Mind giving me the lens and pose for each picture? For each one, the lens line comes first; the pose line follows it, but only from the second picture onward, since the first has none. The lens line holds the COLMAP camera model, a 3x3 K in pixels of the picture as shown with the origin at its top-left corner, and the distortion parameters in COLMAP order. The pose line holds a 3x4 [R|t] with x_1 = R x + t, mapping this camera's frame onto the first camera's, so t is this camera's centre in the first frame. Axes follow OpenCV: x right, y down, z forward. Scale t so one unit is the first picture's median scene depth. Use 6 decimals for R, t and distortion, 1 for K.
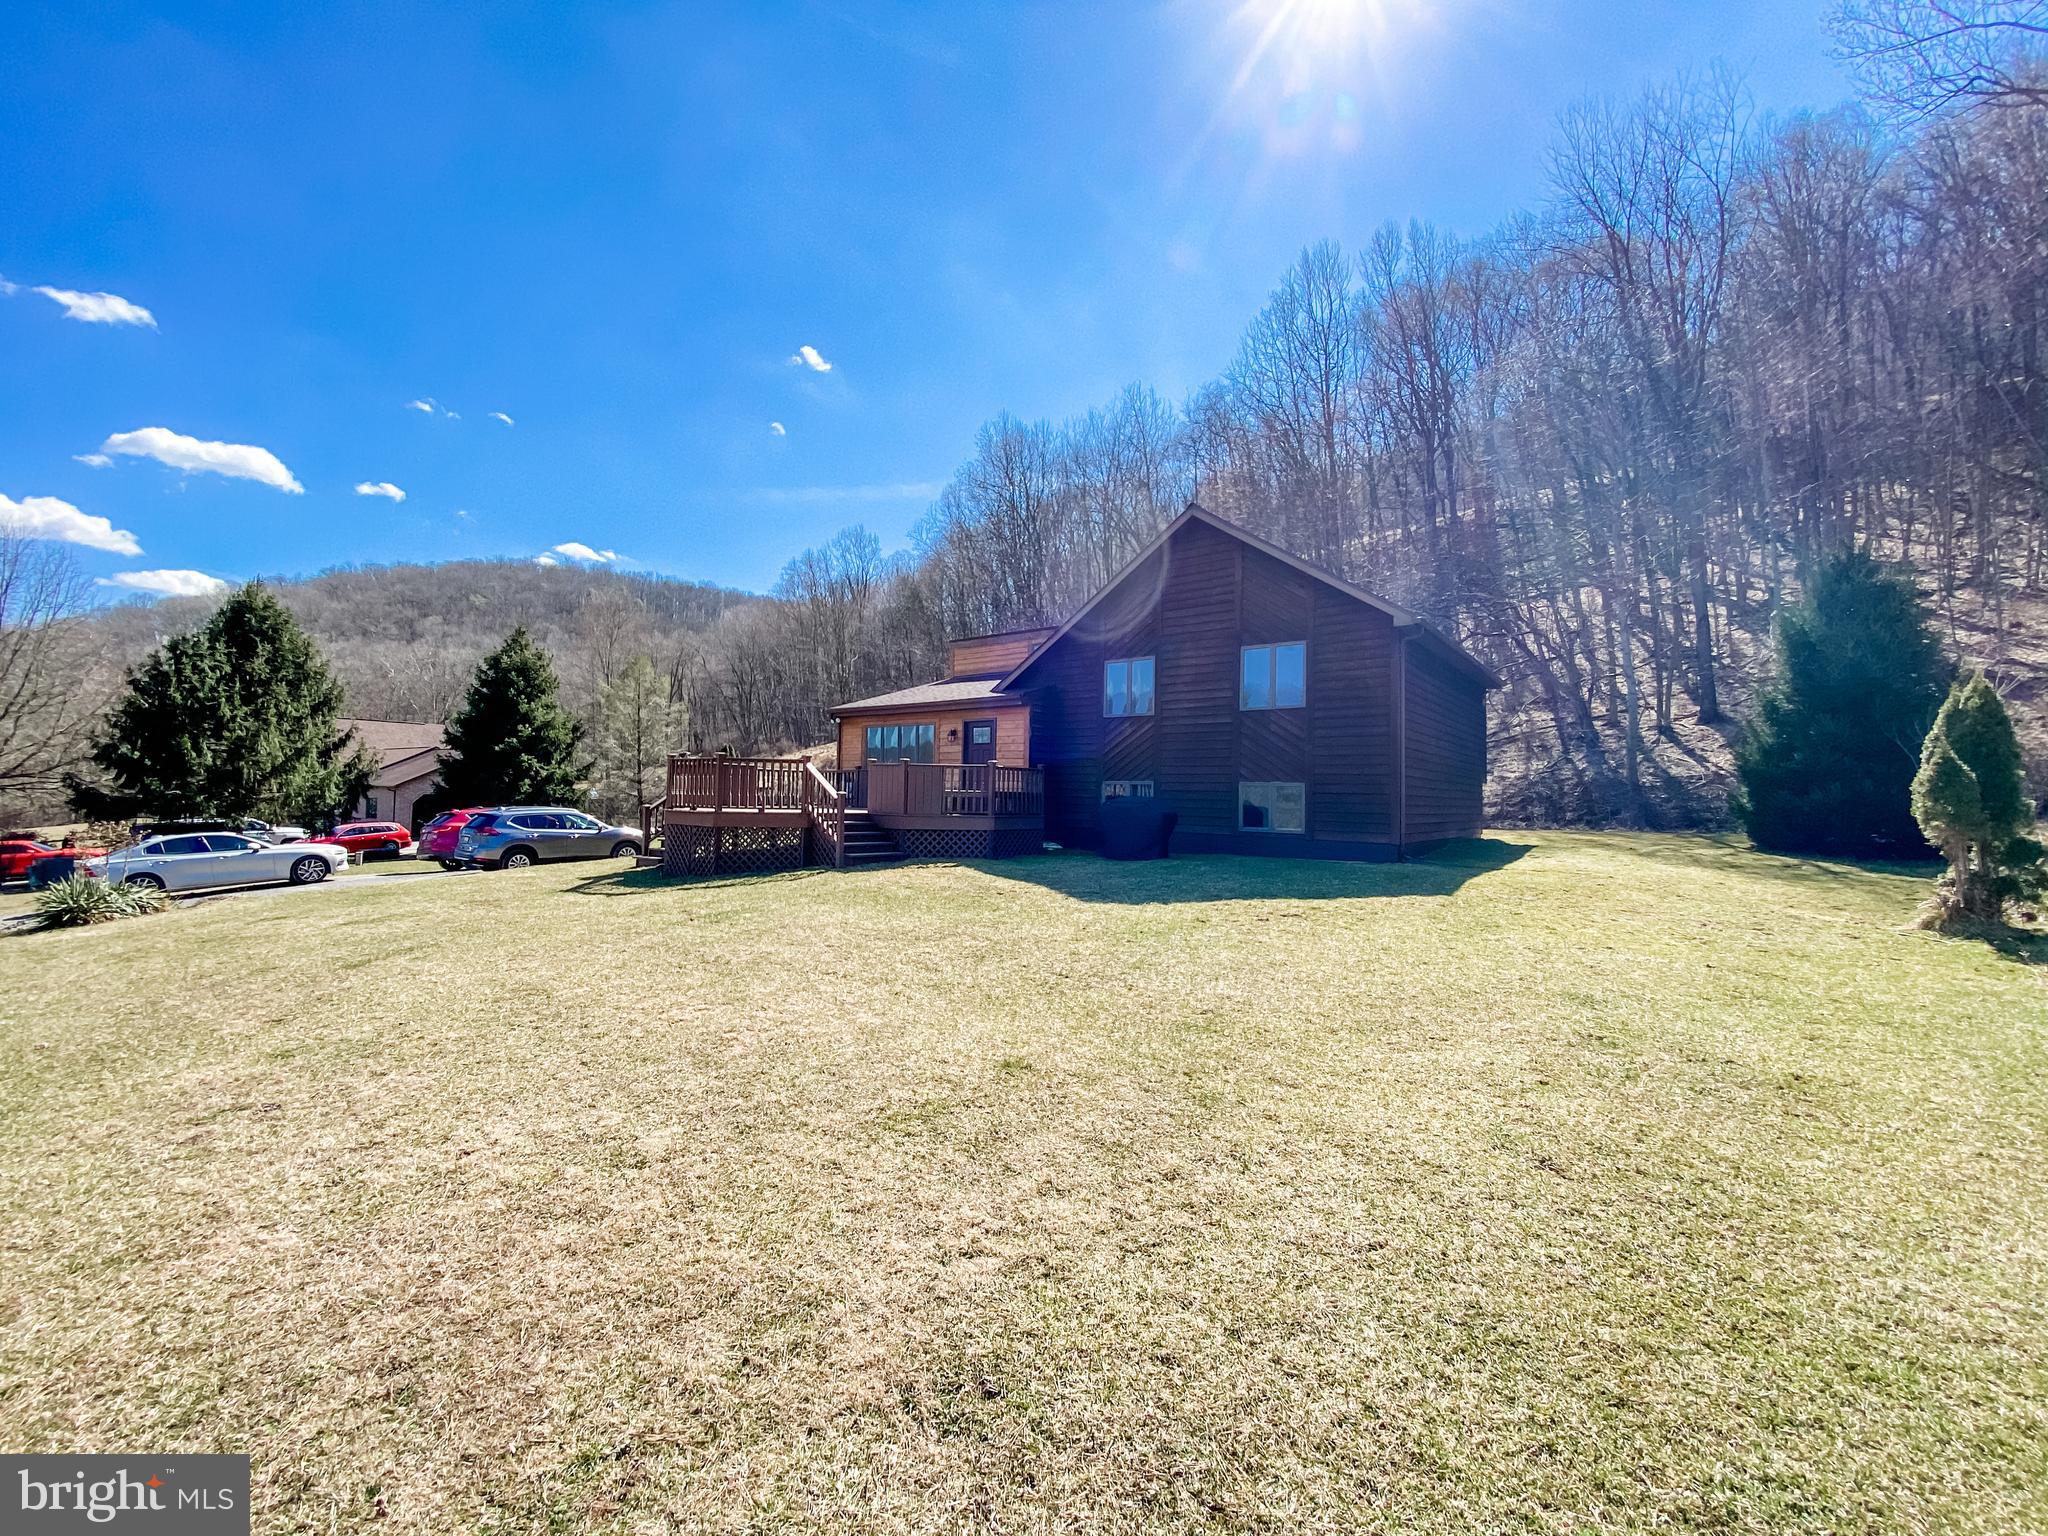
lens RADIAL K [[818.0, 0, 1021.2], [0, 818.0, 759.3], [0, 0, 1]] dist [0.043359, -0.032214]
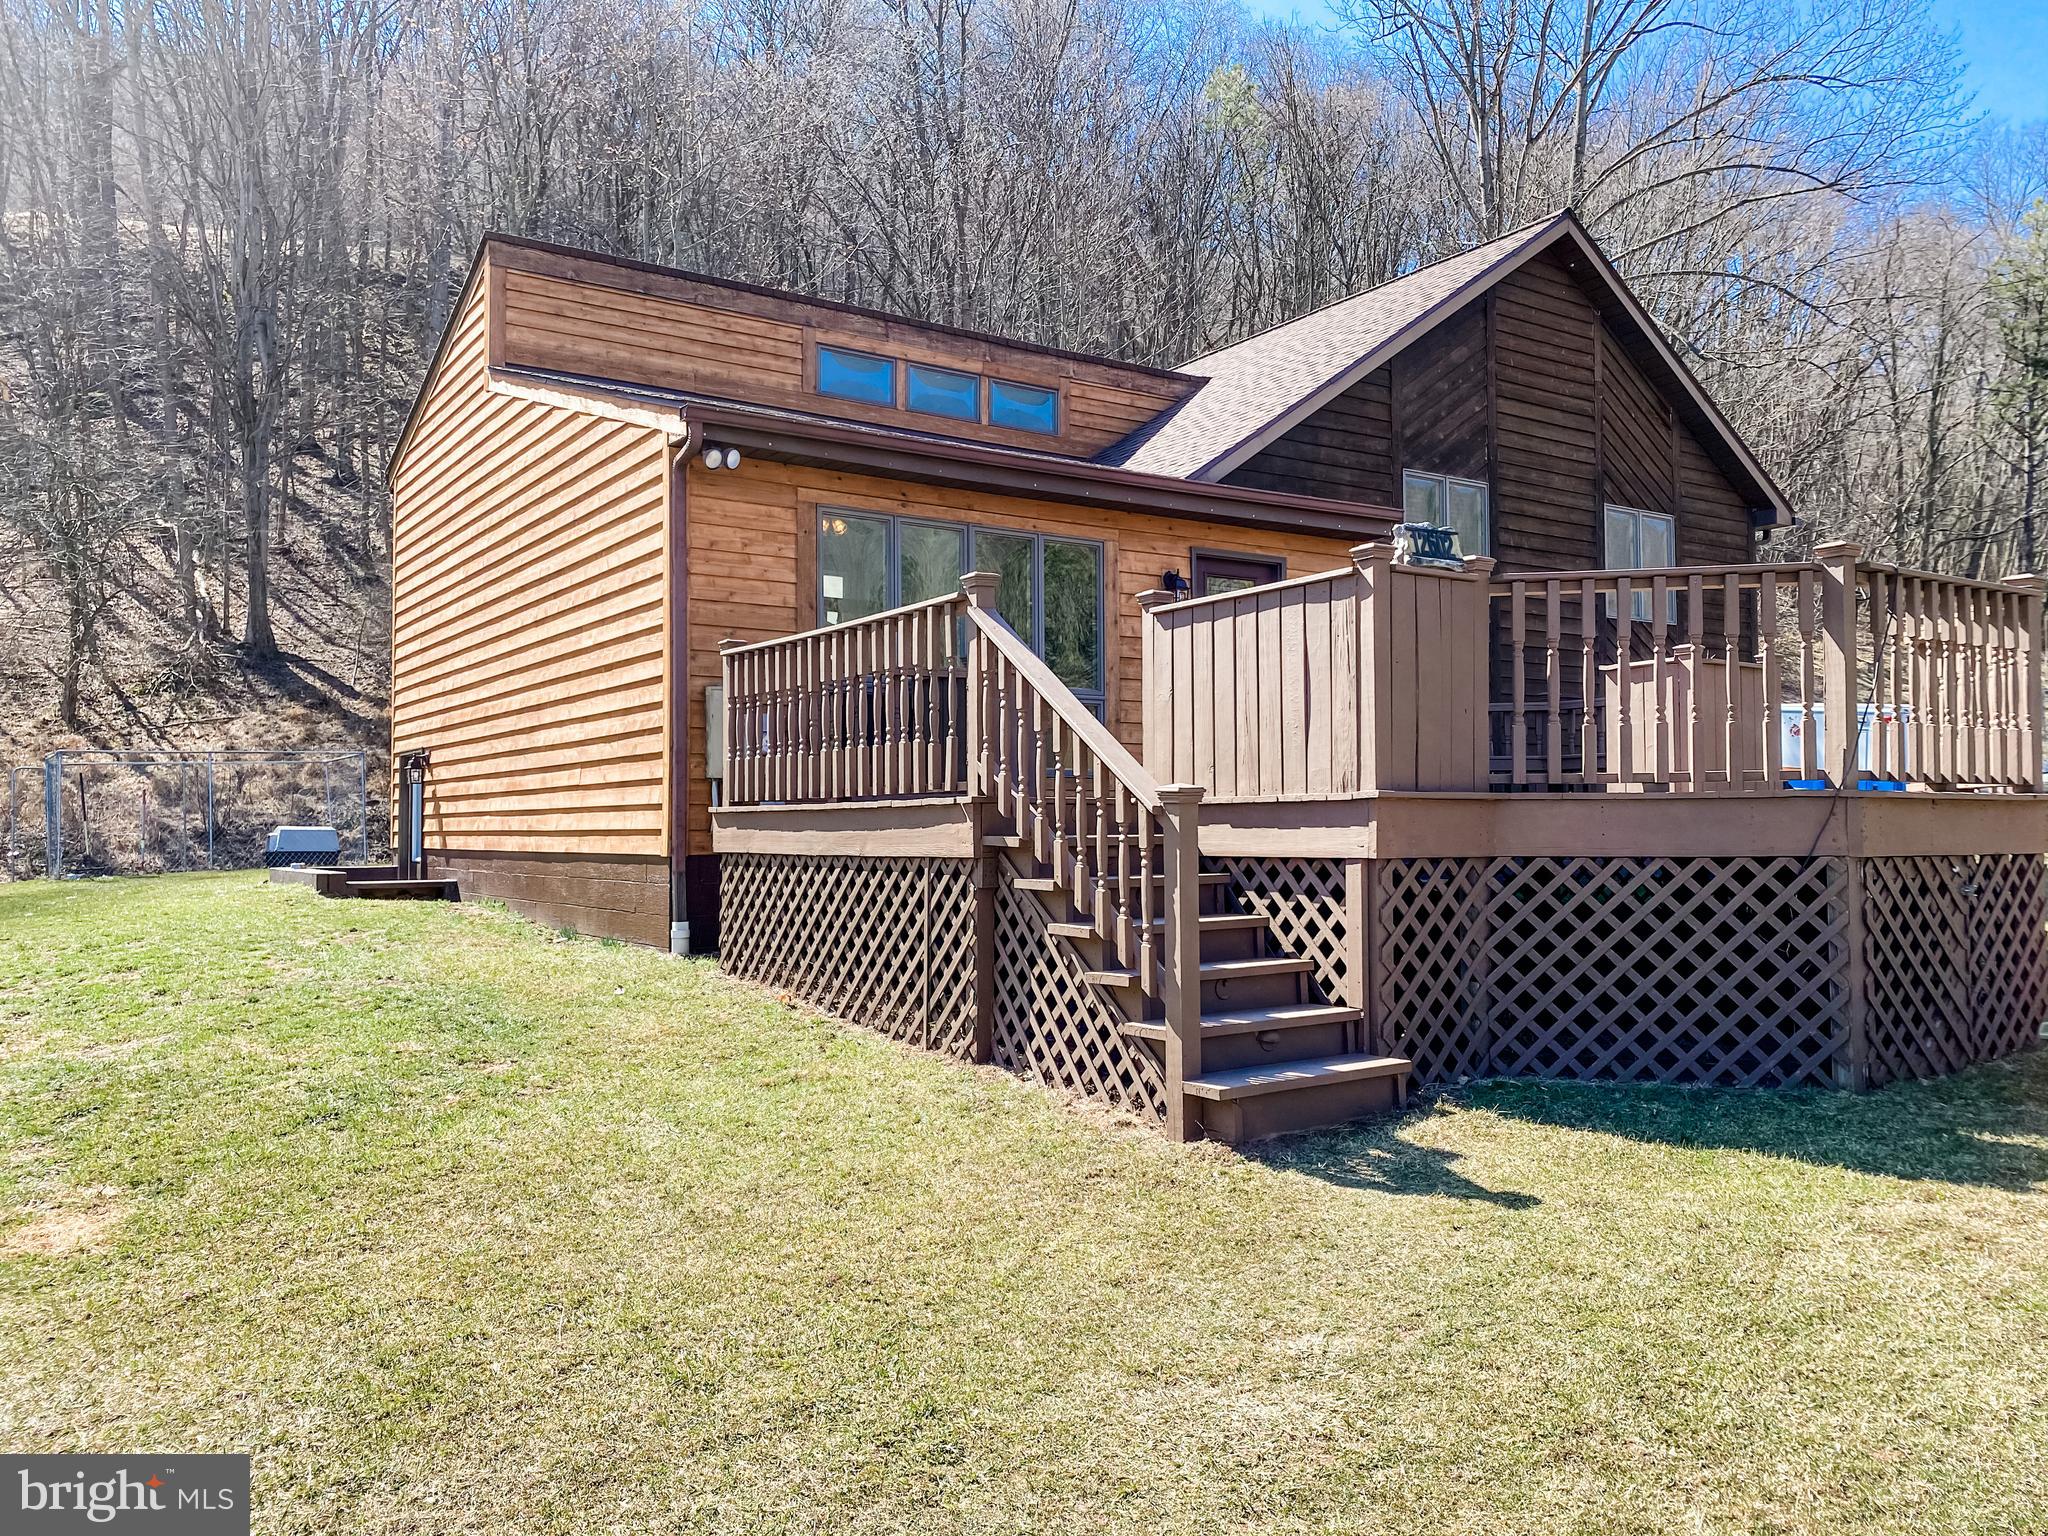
lens RADIAL K [[1573.6, 0, 1023.5], [0, 1573.6, 774.0], [0, 0, 1]] dist [0.057858, -0.078808]
pose [[0.325075, 0.012372, 0.945607, -0.933720], [-0.035352, 0.999374, -0.000922, 0.065620], [-0.945027, -0.033130, 0.325309, 1.091331]]
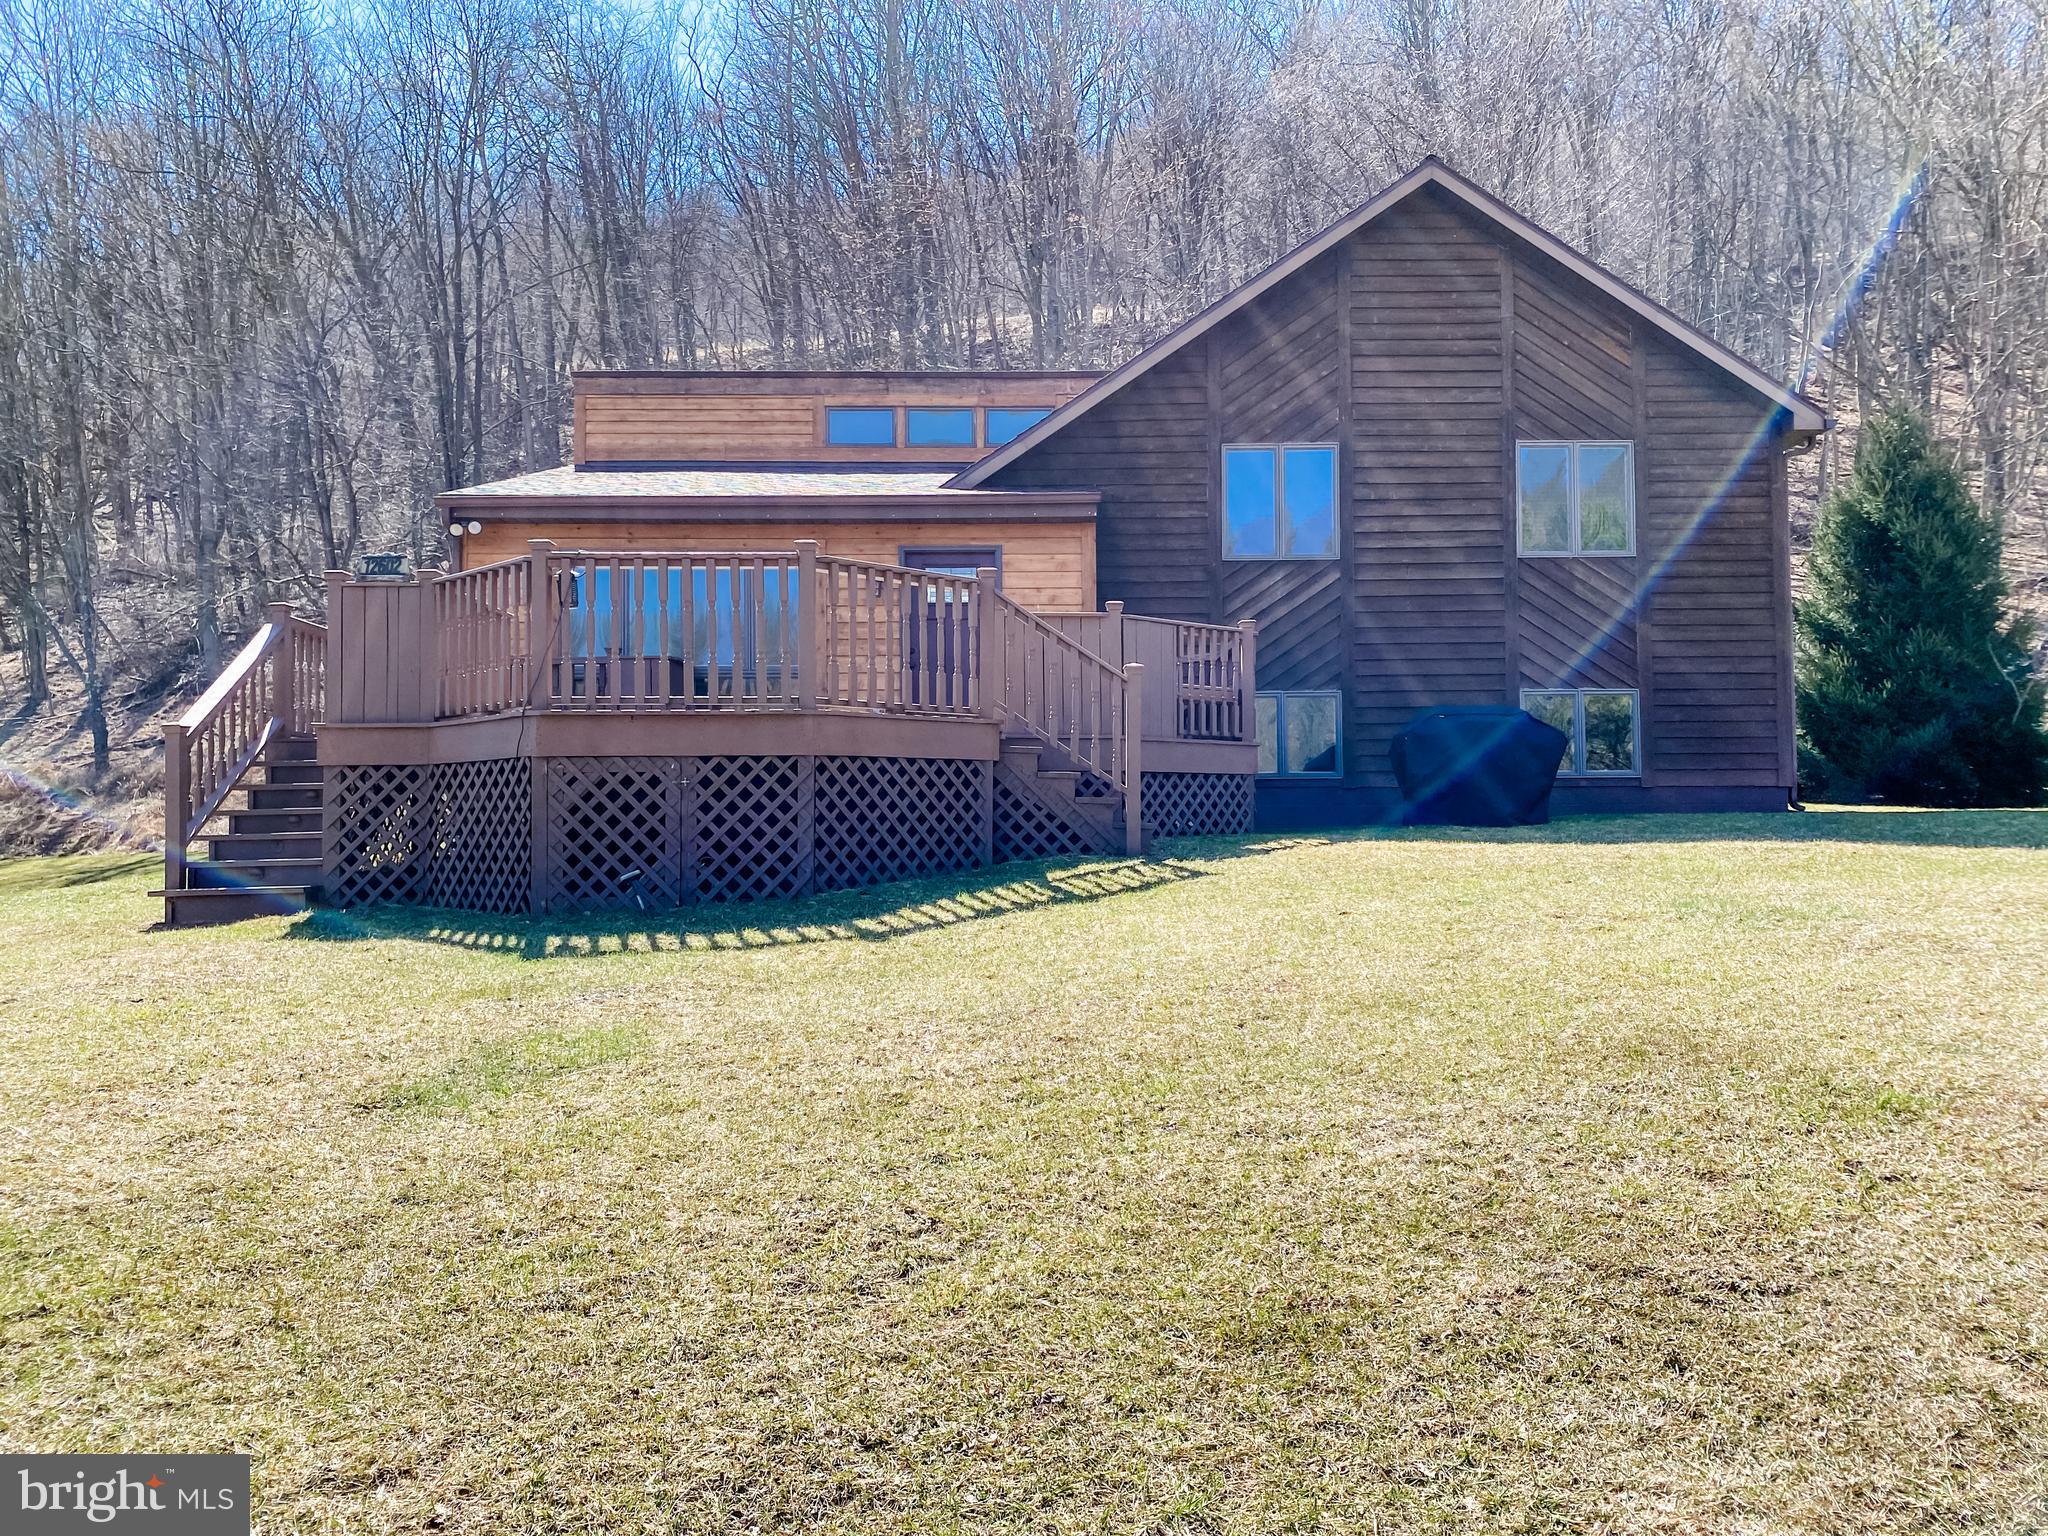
lens RADIAL K [[1573.6, 0, 1023.5], [0, 1573.6, 774.0], [0, 0, 1]] dist [0.057858, -0.078808]
pose [[0.790517, -0.003082, 0.612432, -0.676221], [-0.006764, 0.999882, 0.013764, 0.076418], [-0.612403, -0.015023, 0.790403, 0.396391]]
